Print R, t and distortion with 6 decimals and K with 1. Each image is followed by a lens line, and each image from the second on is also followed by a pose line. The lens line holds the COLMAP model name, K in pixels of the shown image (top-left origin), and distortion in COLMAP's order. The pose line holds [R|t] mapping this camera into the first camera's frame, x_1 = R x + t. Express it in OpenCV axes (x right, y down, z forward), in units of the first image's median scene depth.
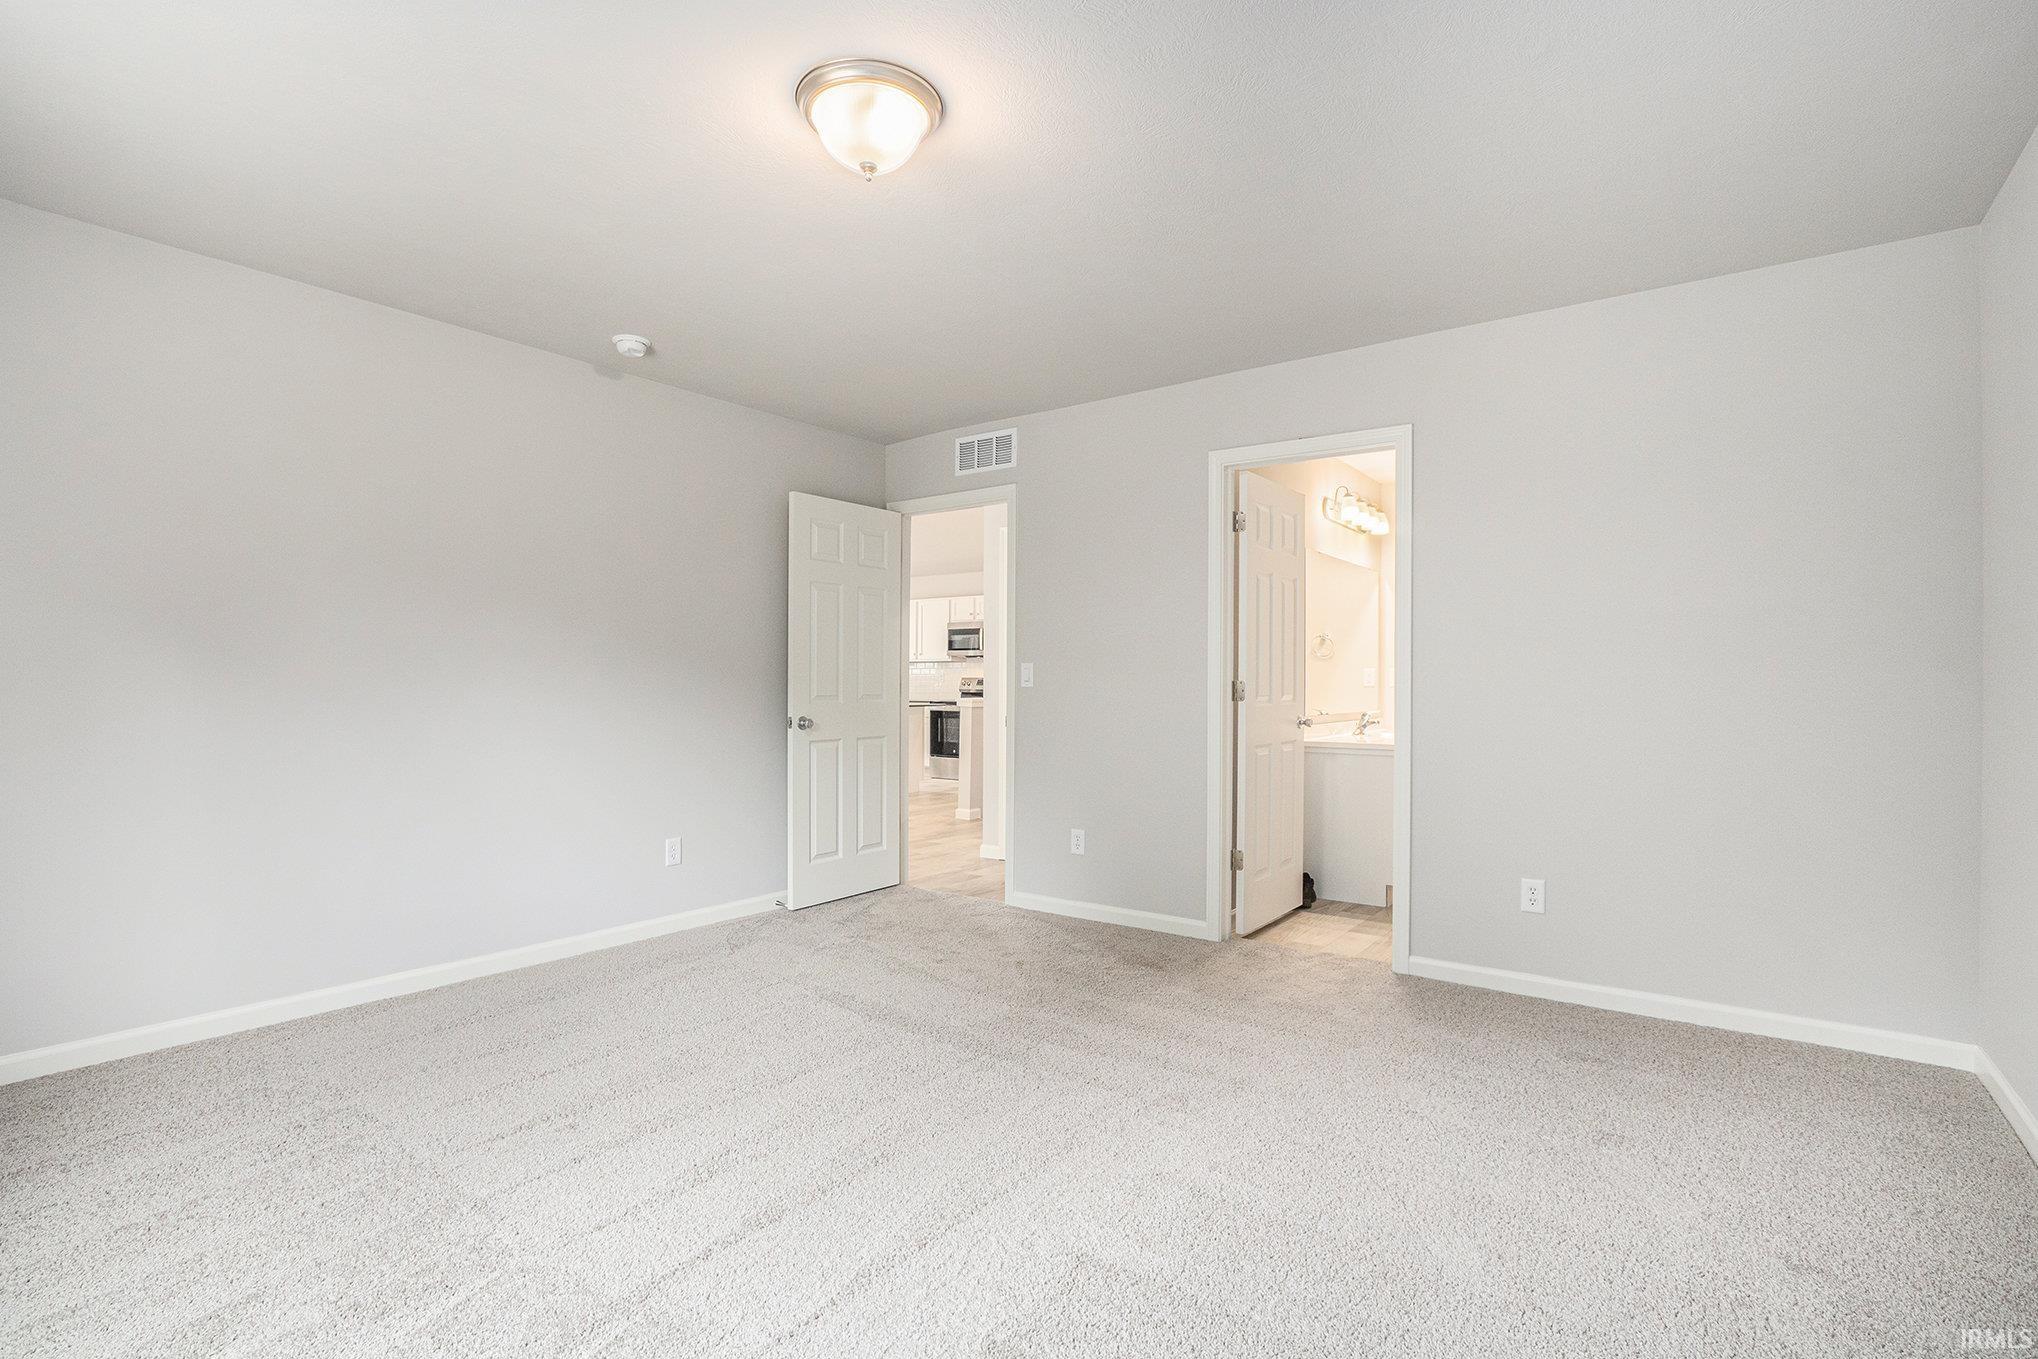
lens RADIAL K [[961.3, 0, 1019.0], [0, 961.3, 679.5], [0, 0, 1]] dist [-0.001162, -0.000250]
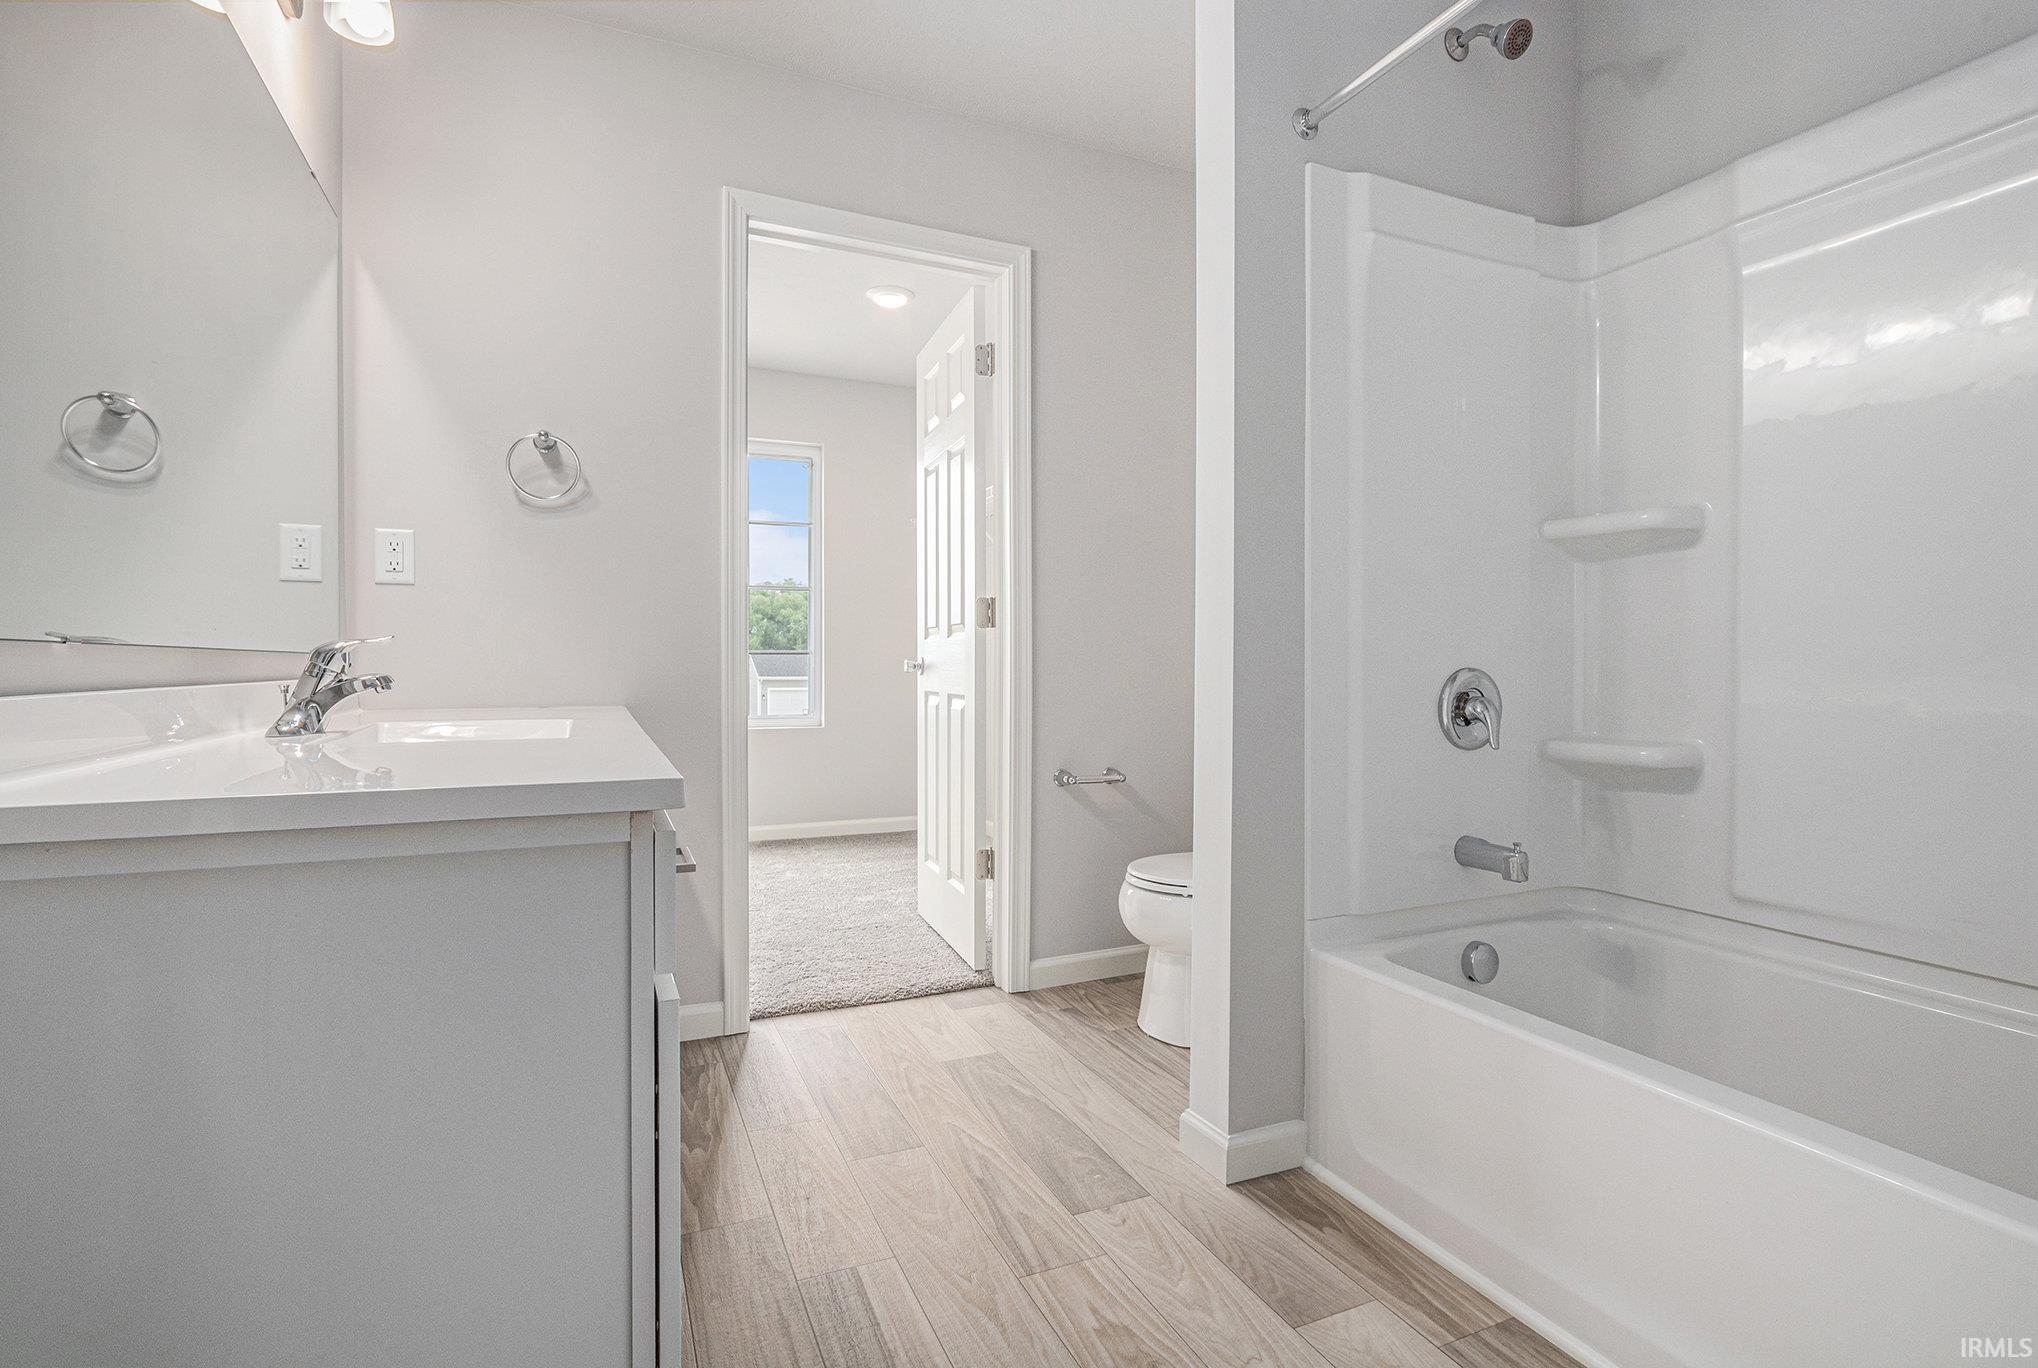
lens RADIAL K [[961.3, 0, 1019.0], [0, 961.3, 684.0], [0, 0, 1]] dist [-0.001162, -0.000250]
pose [[0.500280, -0.017108, 0.865695, 0.235996], [-0.006385, 0.999705, 0.023446, 0.037726], [-0.865840, -0.017257, 0.500023, 0.723405]]
